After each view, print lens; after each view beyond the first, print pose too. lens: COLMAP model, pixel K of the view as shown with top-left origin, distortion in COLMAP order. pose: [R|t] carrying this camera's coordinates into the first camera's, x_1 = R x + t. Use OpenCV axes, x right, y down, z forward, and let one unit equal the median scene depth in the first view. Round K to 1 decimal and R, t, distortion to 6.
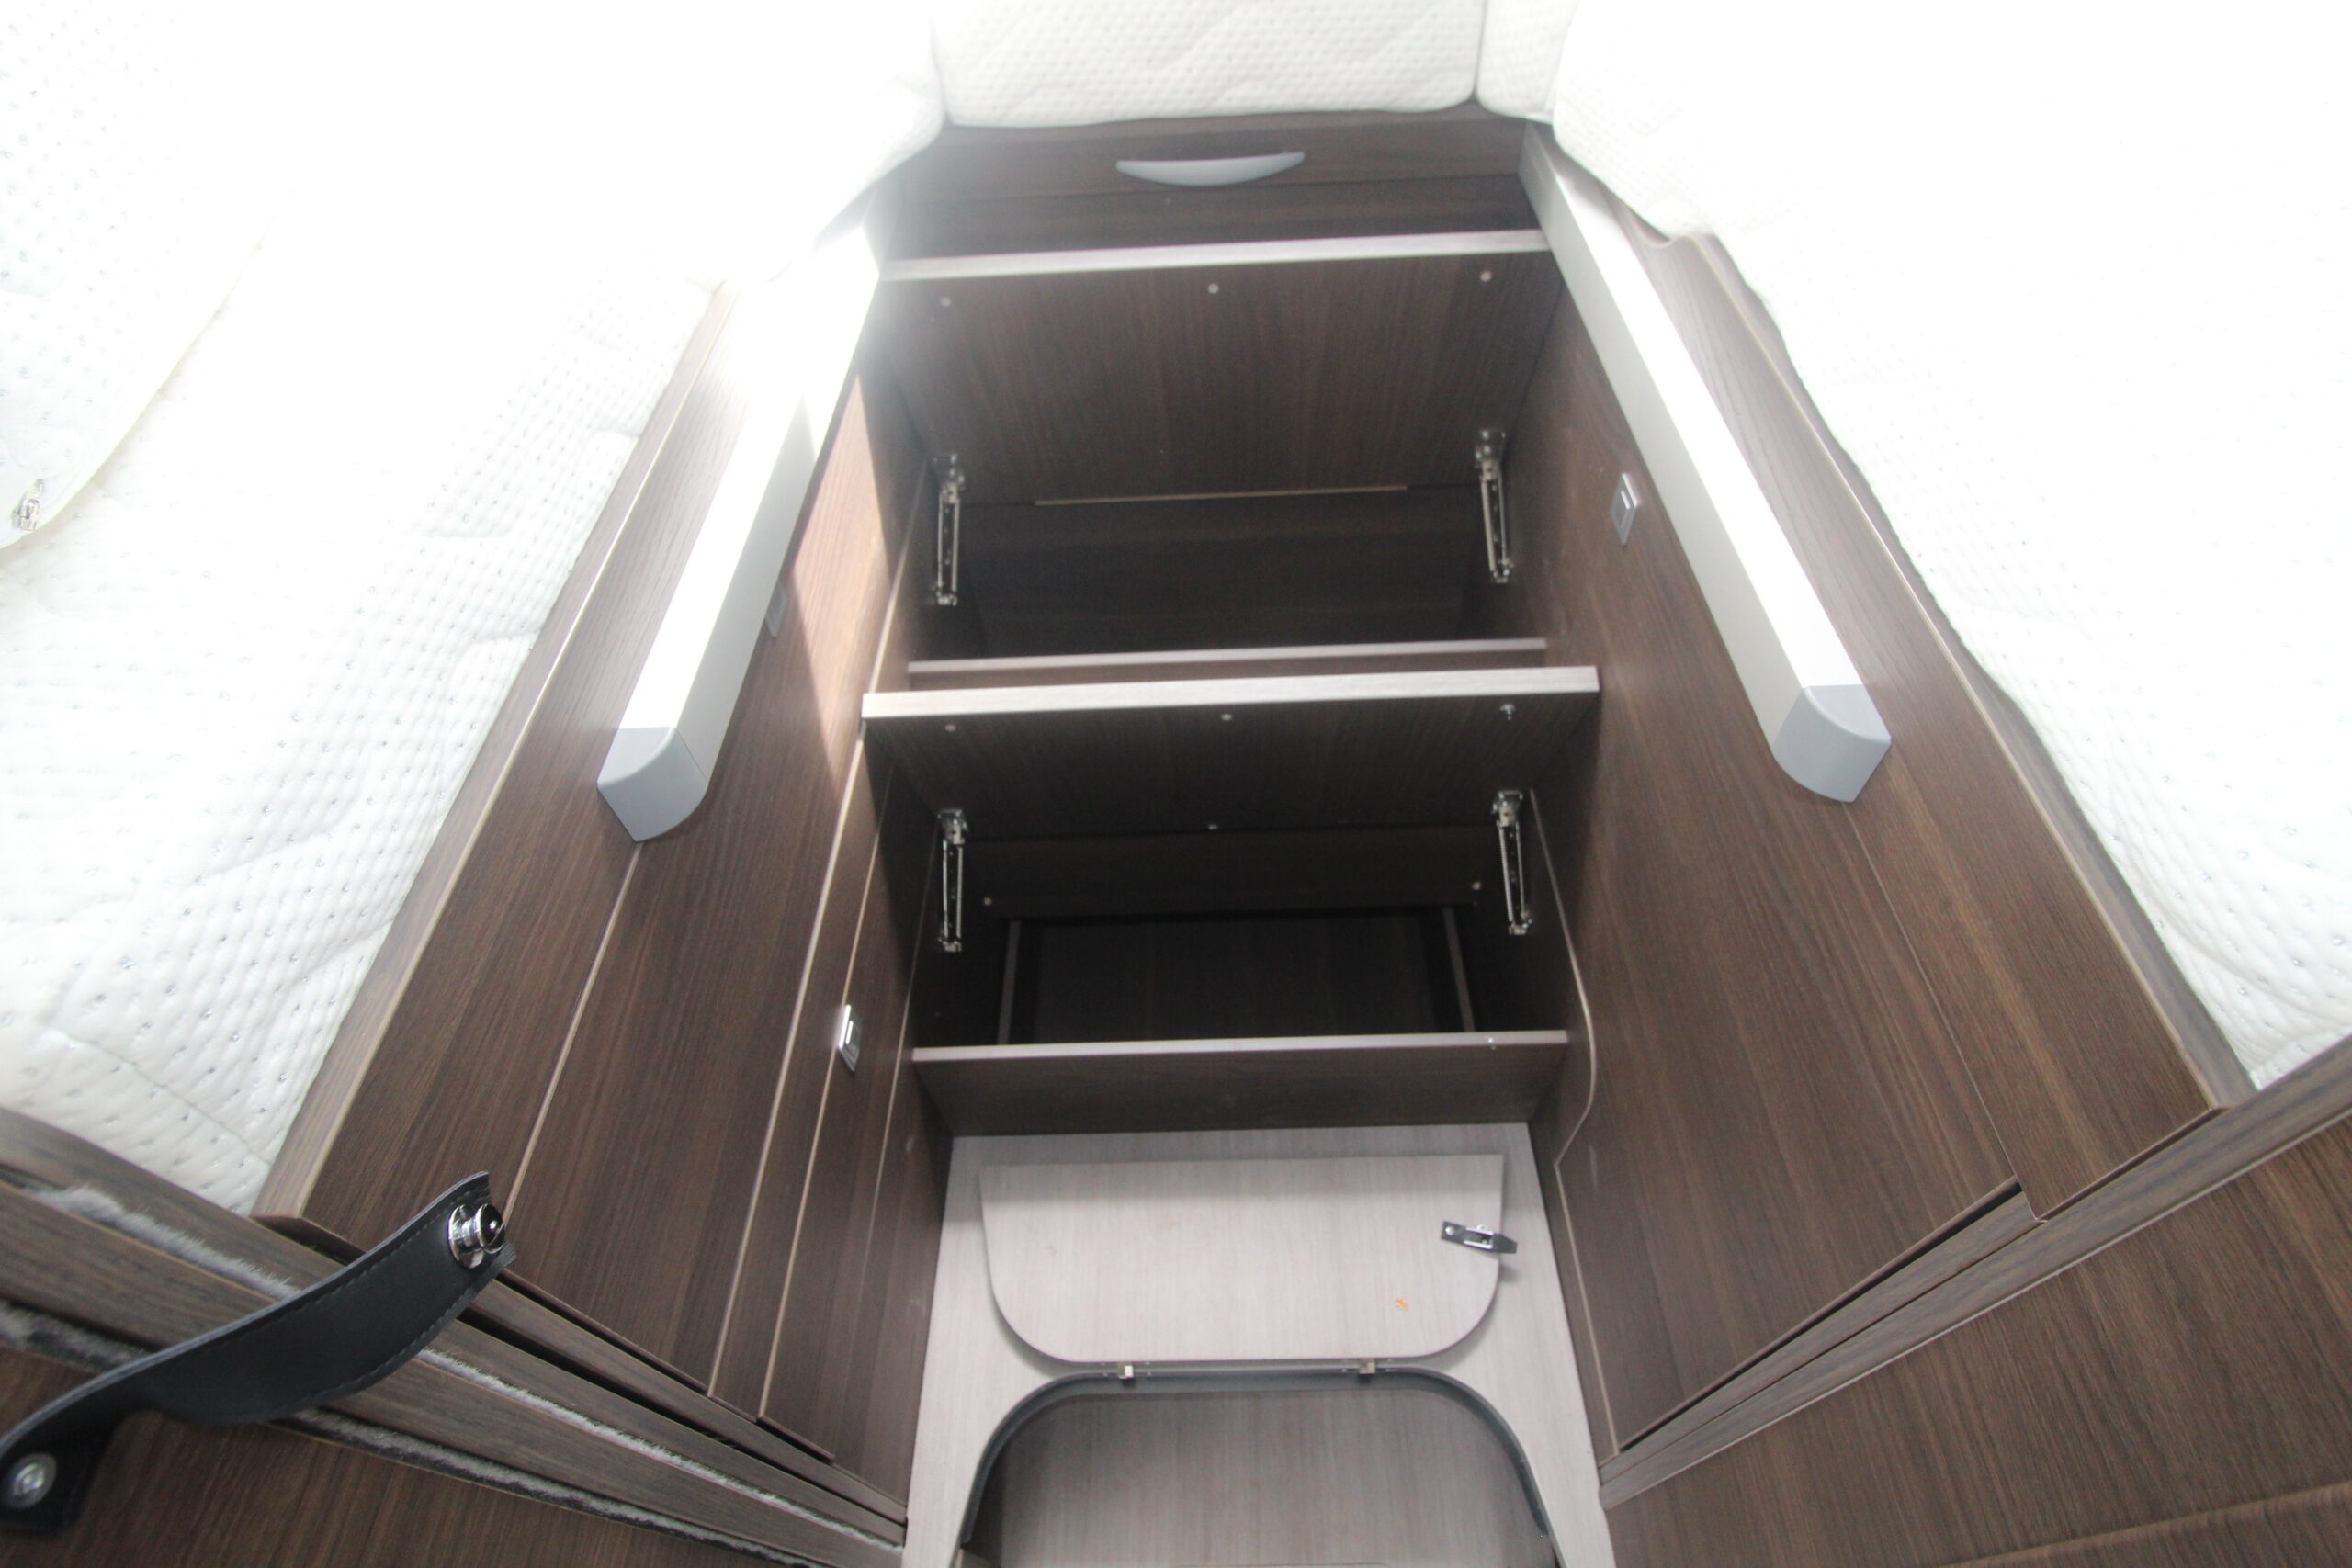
lens RADIAL K [[1161.4, 0, 1176.0], [0, 1161.4, 784.0], [0, 0, 1]] dist [-0.028674, -0.001201]
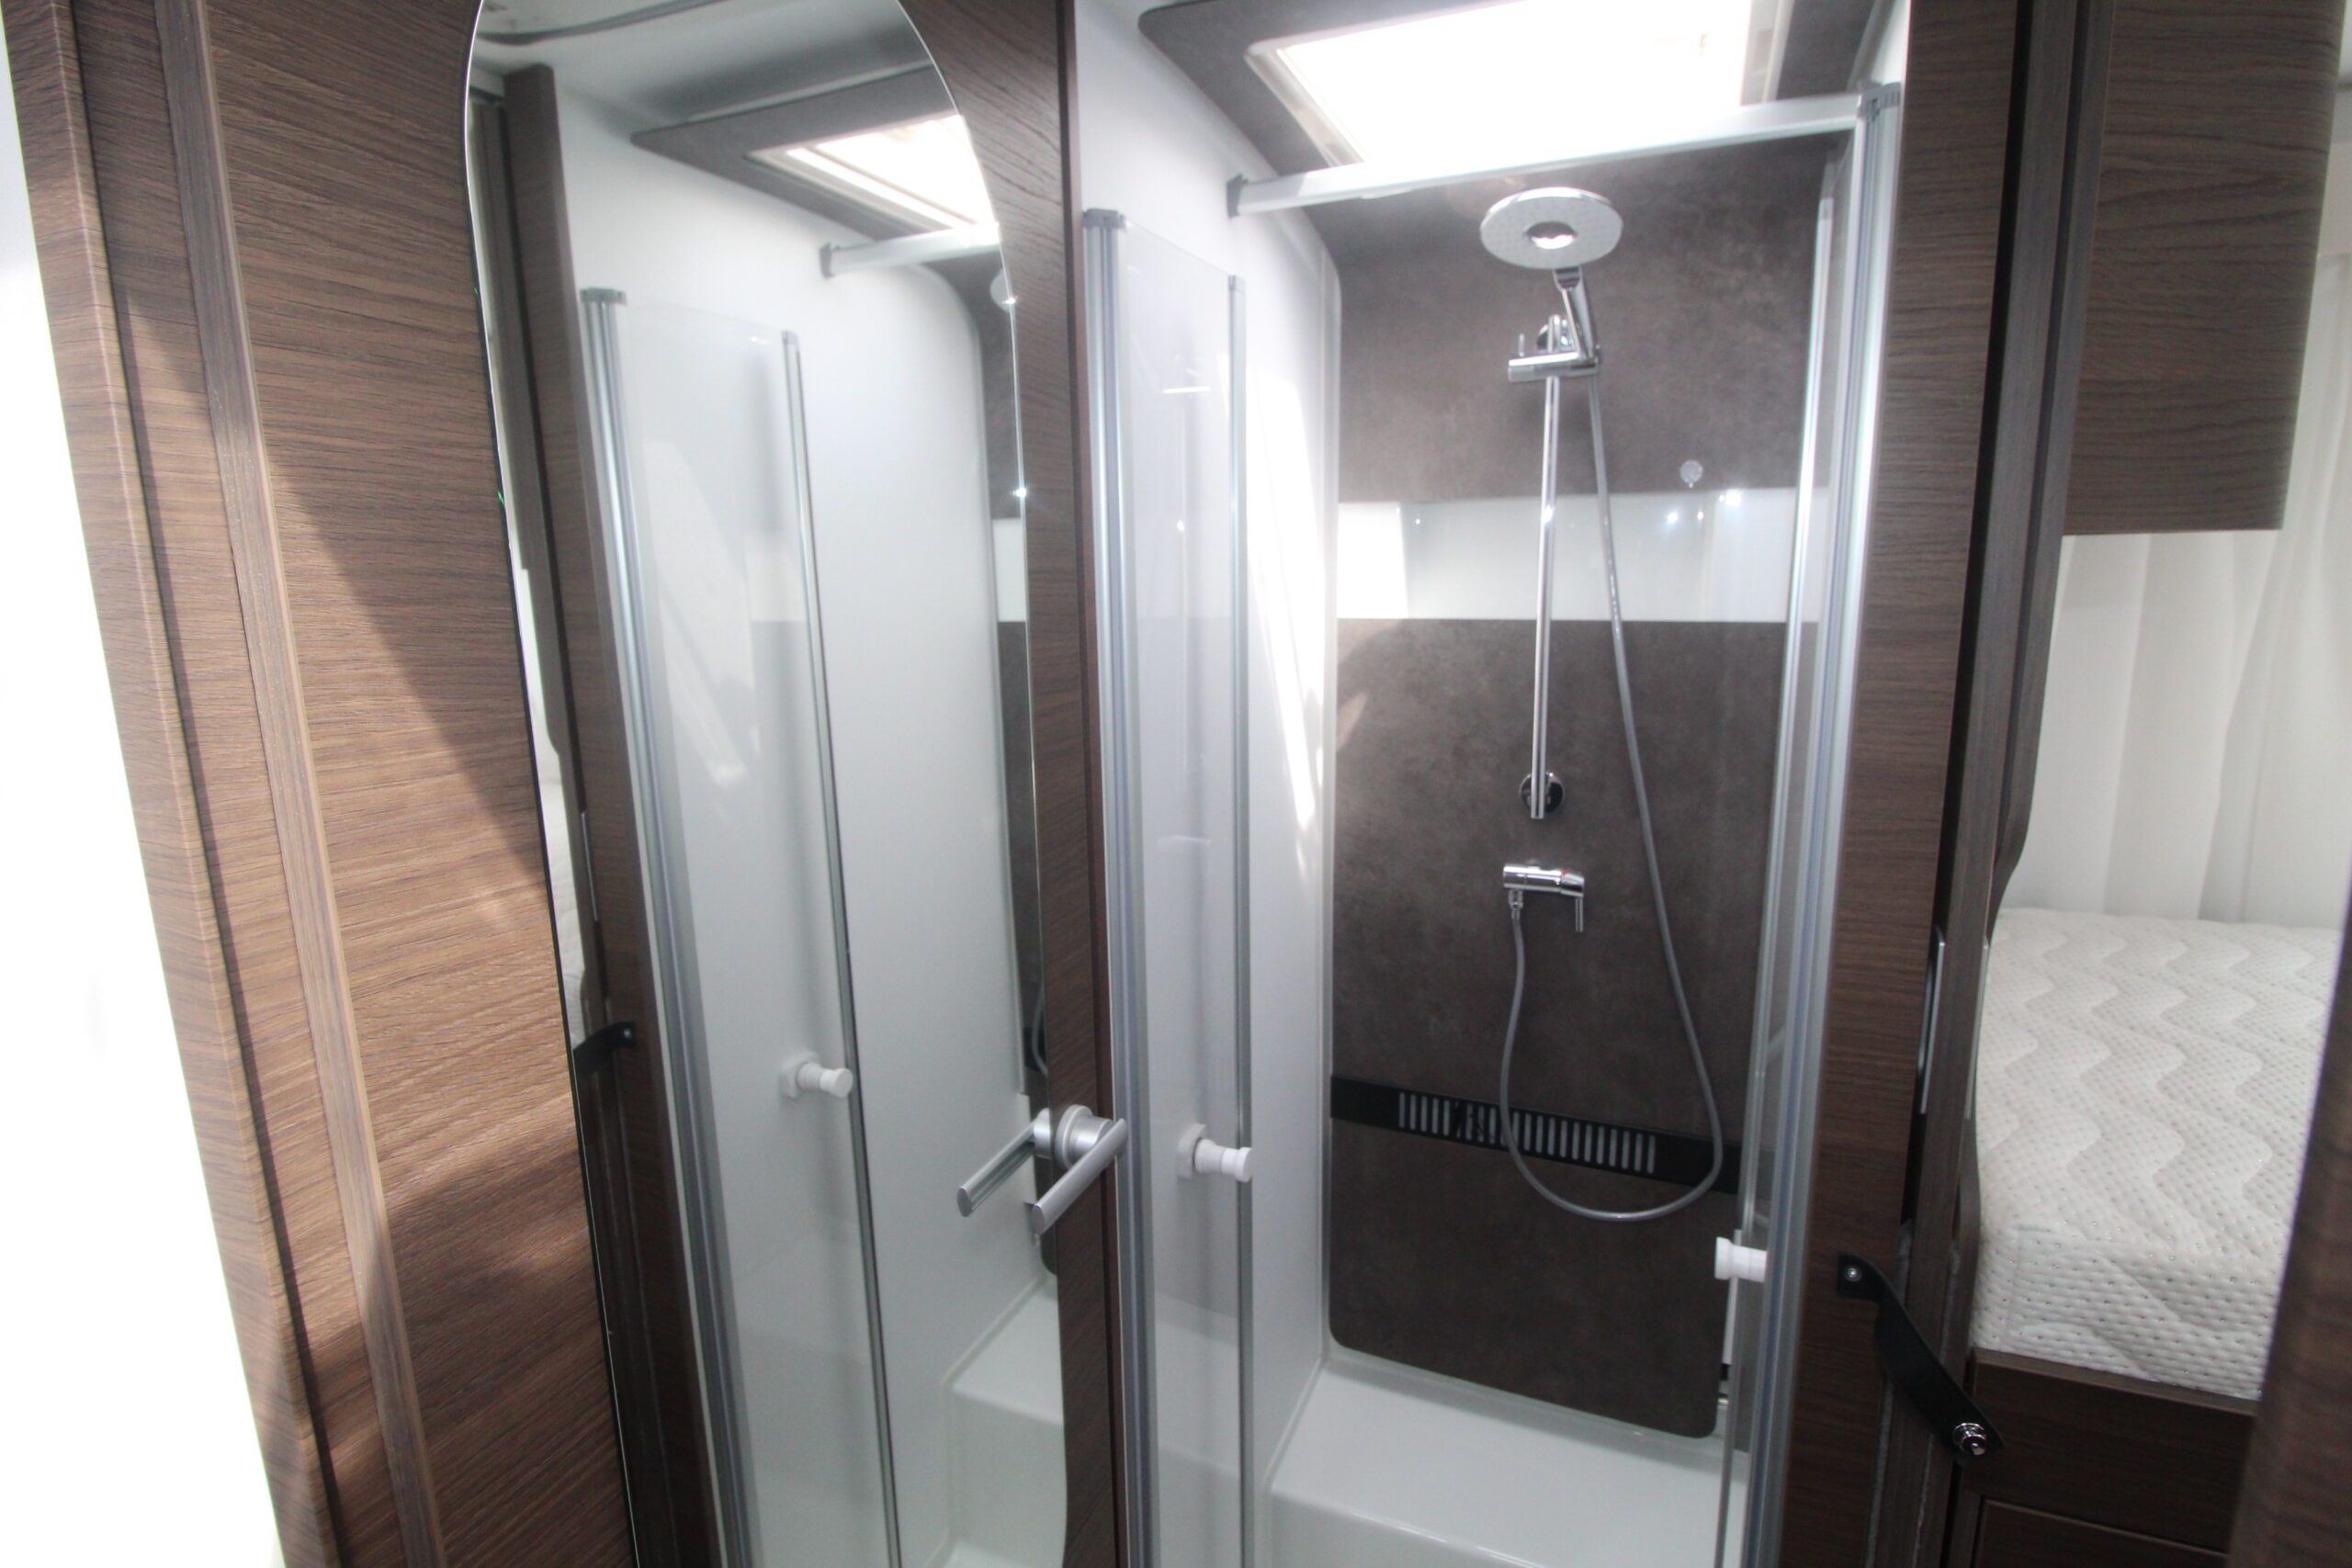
lens RADIAL K [[1159.8, 0, 1176.0], [0, 1159.8, 784.0], [0, 0, 1]] dist [-0.025673, 0.000636]
pose [[-0.353082, 0.208237, -0.912124, 0.877388], [-0.713607, 0.570551, 0.406492, -0.022755], [0.605060, 0.794424, -0.052852, -0.396255]]
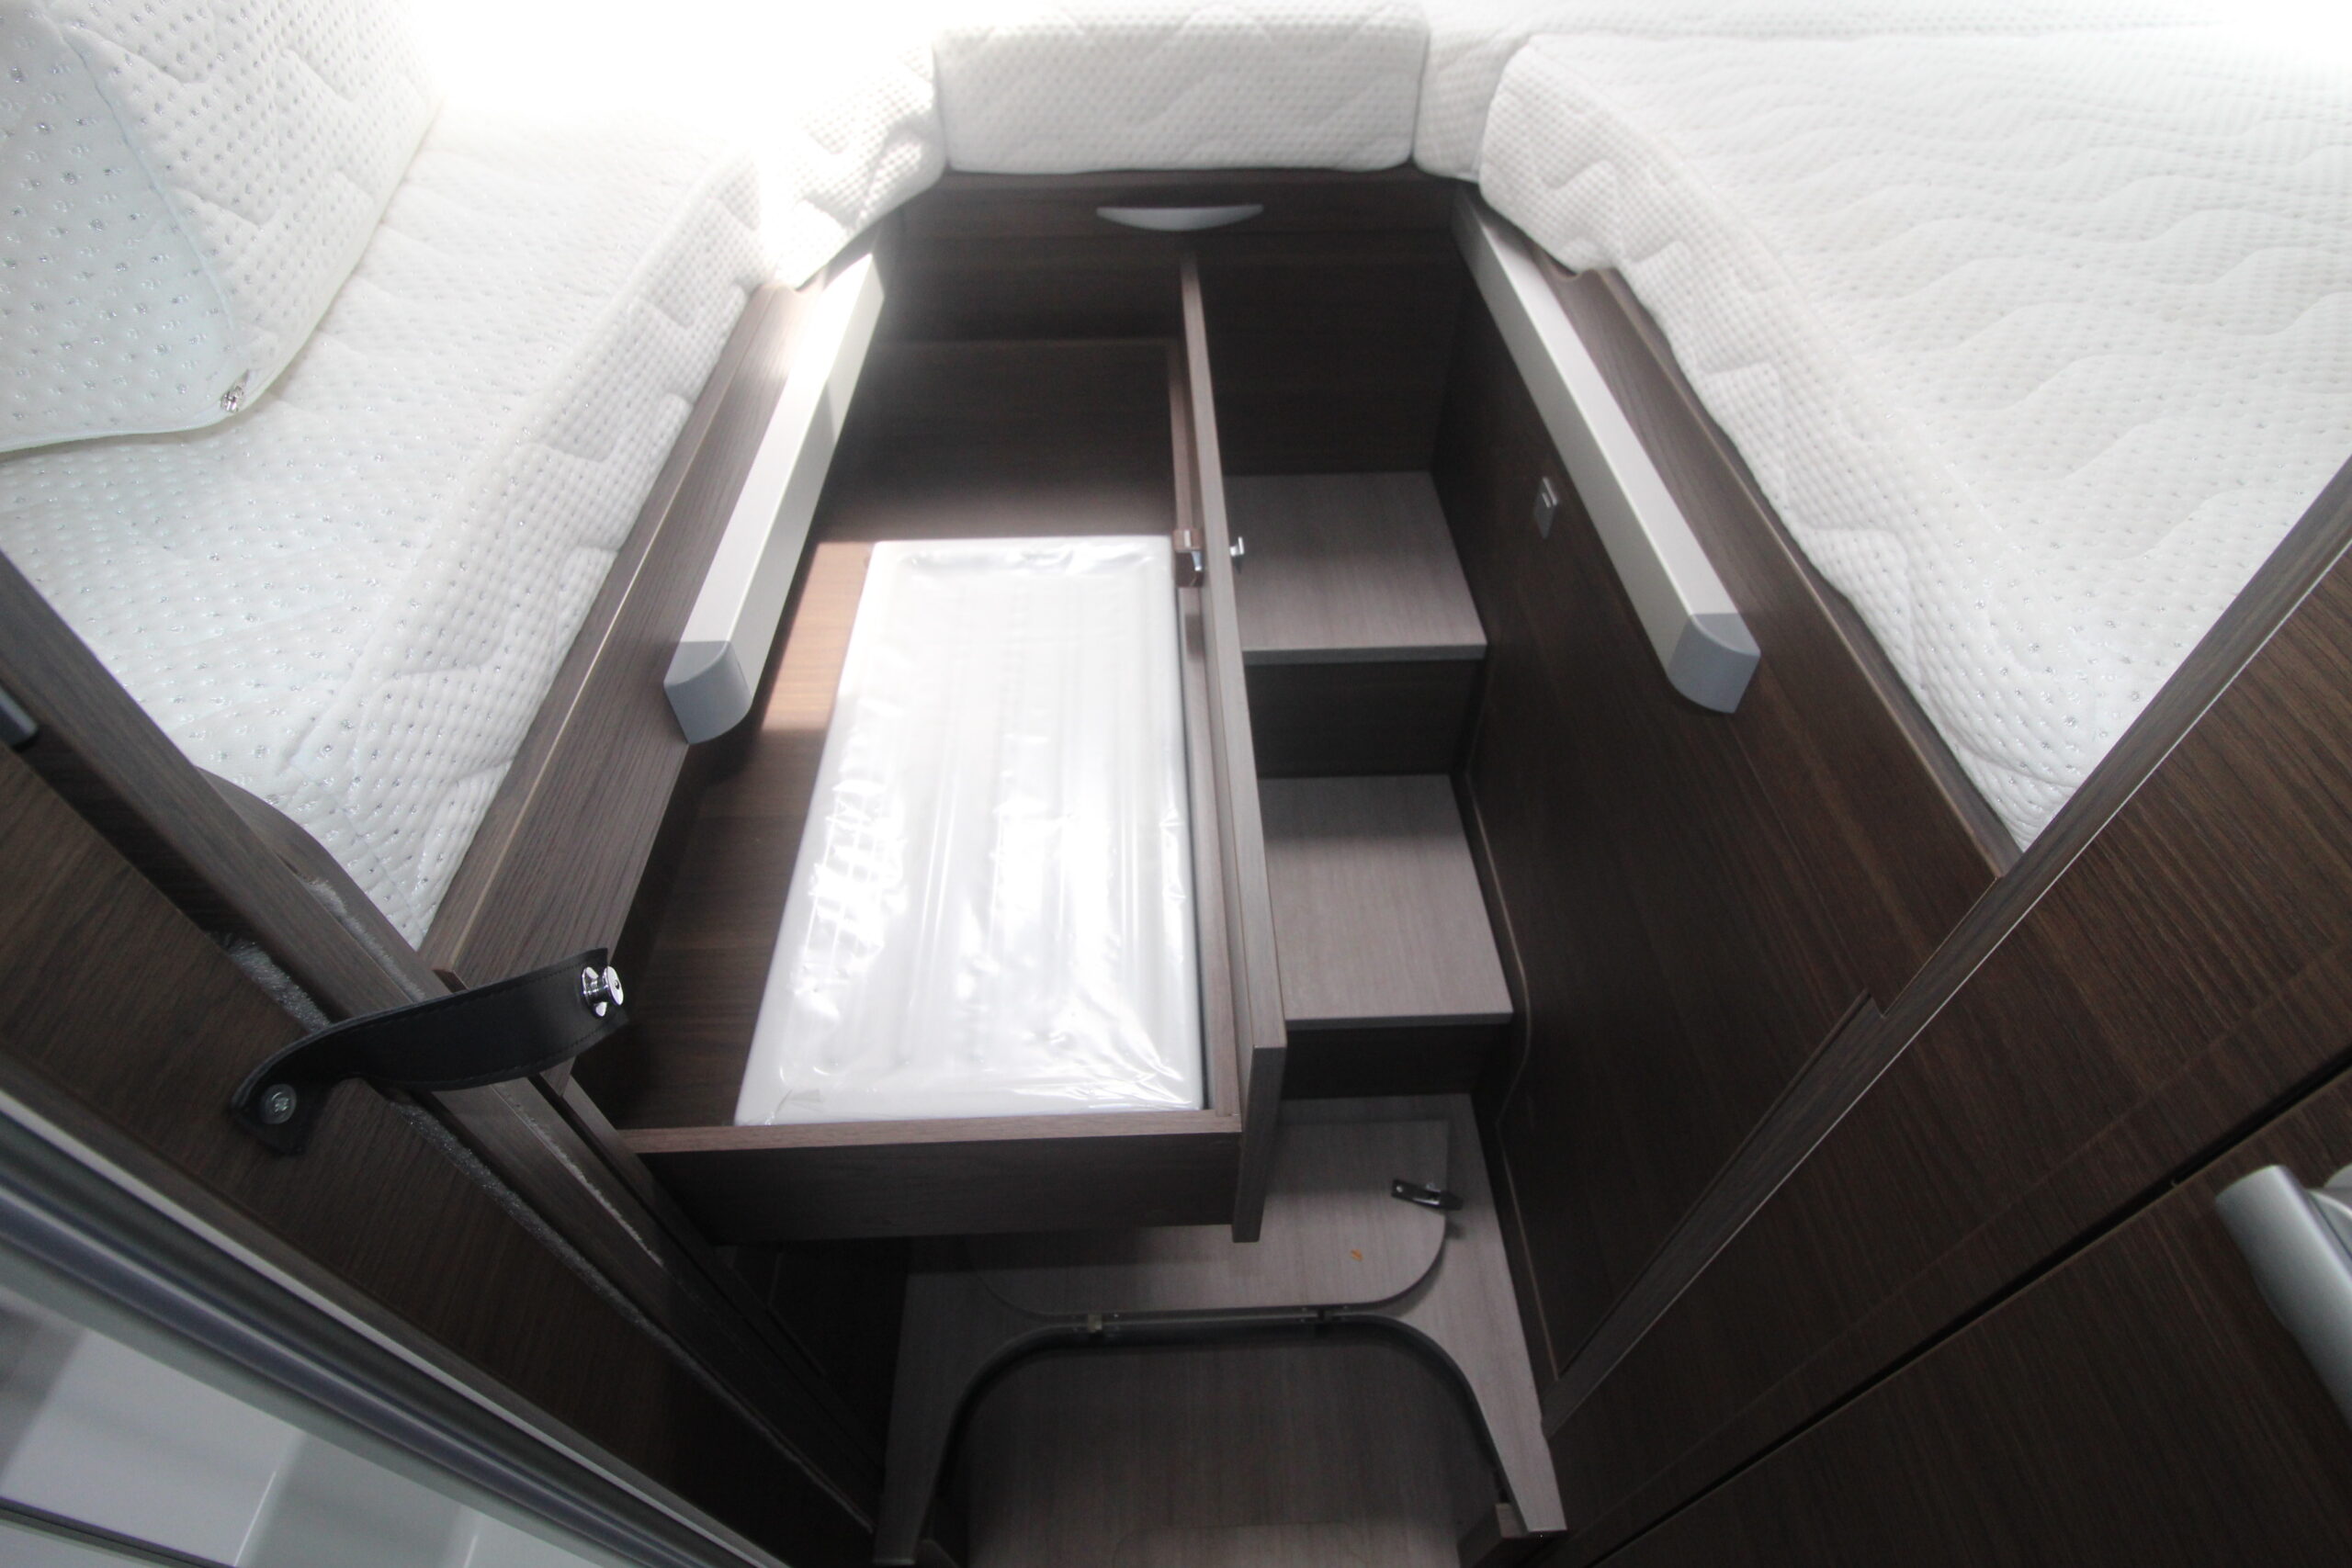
lens RADIAL K [[1159.8, 0, 1176.0], [0, 1159.8, 784.0], [0, 0, 1]] dist [-0.025673, 0.000636]
pose [[0.998803, 0.005143, 0.048649, -0.043285], [-0.001964, 0.997871, -0.065187, 0.153718], [-0.048881, 0.065014, 0.996686, -0.145954]]
